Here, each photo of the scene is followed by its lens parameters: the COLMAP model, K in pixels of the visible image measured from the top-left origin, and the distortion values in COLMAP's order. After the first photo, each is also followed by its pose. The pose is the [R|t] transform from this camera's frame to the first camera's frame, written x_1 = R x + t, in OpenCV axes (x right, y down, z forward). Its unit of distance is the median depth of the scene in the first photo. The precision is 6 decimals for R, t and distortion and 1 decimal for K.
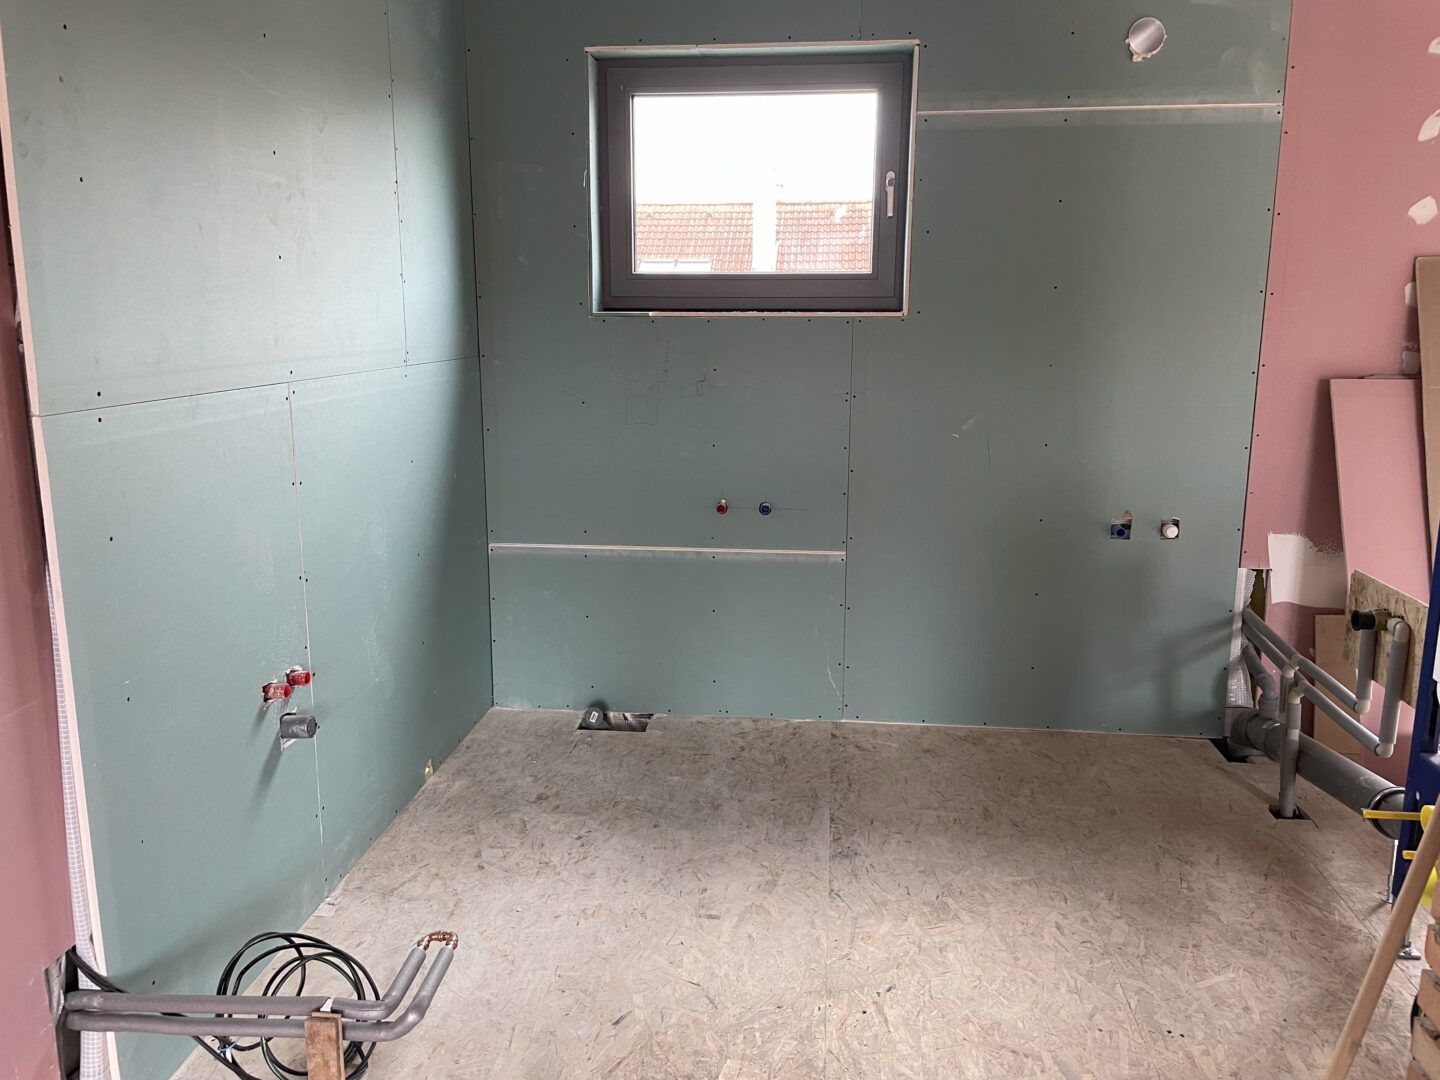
lens RADIAL K [[1144.7, 0, 720.0], [0, 1144.7, 540.0], [0, 0, 1]] dist [0.072490, -0.107294]
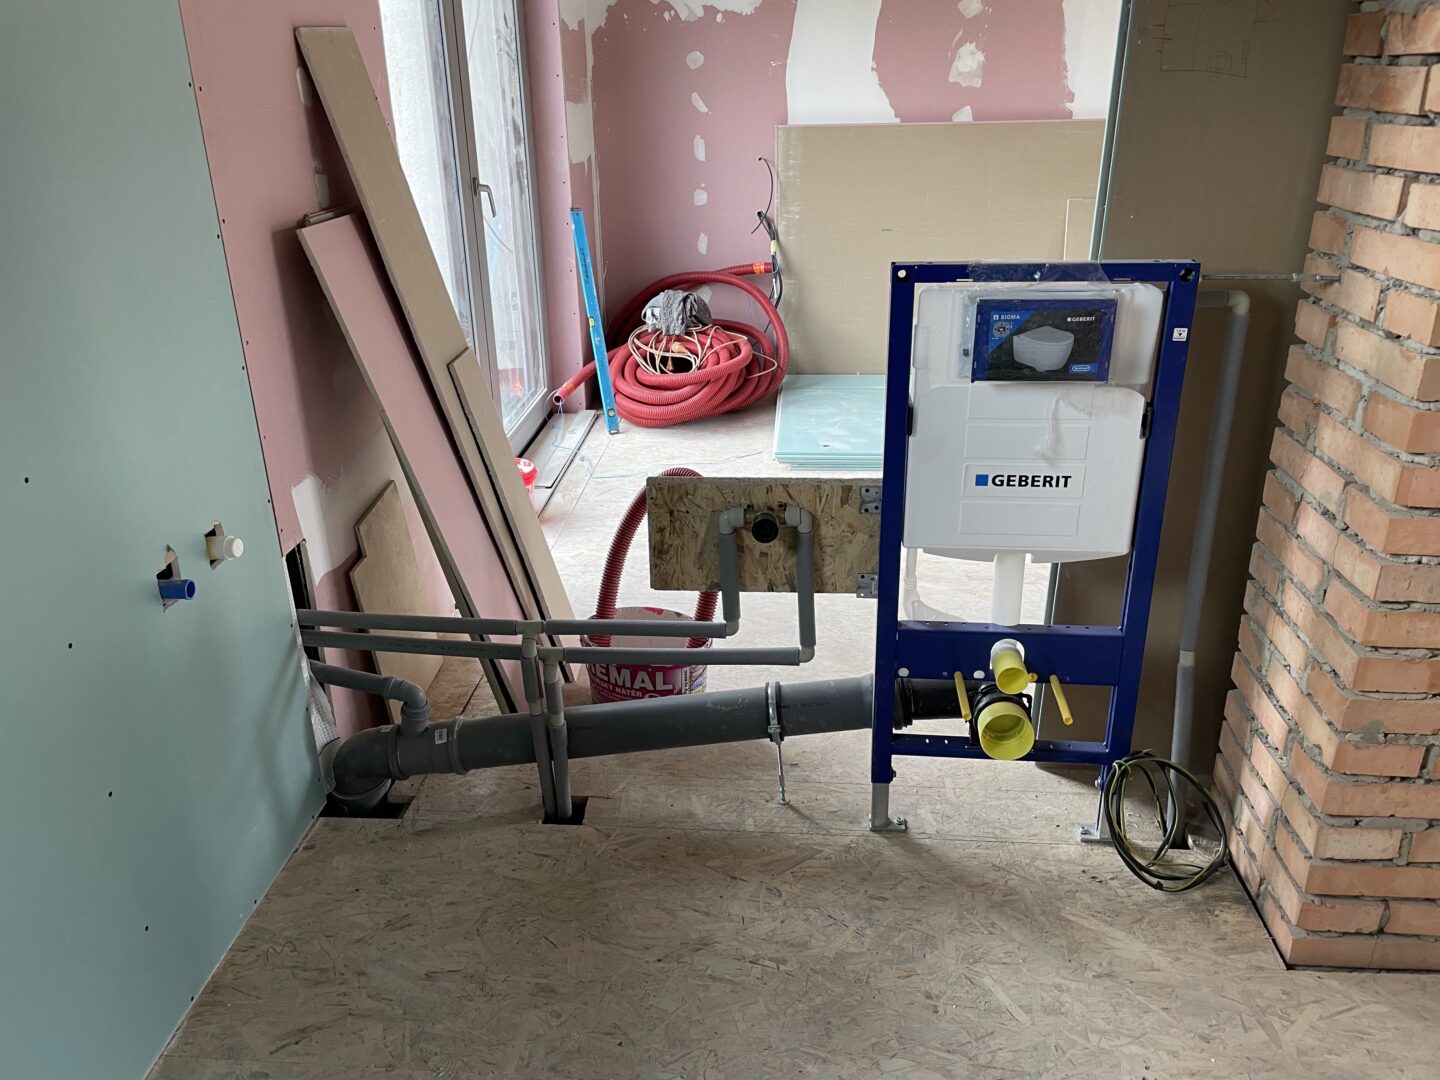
lens RADIAL K [[1080.0, 0, 720.0], [0, 1080.0, 540.0], [0, 0, 1]] dist [0.057562, -0.085153]
pose [[-0.036218, -0.394949, 0.917989, -0.091100], [0.216637, 0.893645, 0.393023, -0.170656], [-0.975580, 0.213105, 0.053194, 0.779803]]
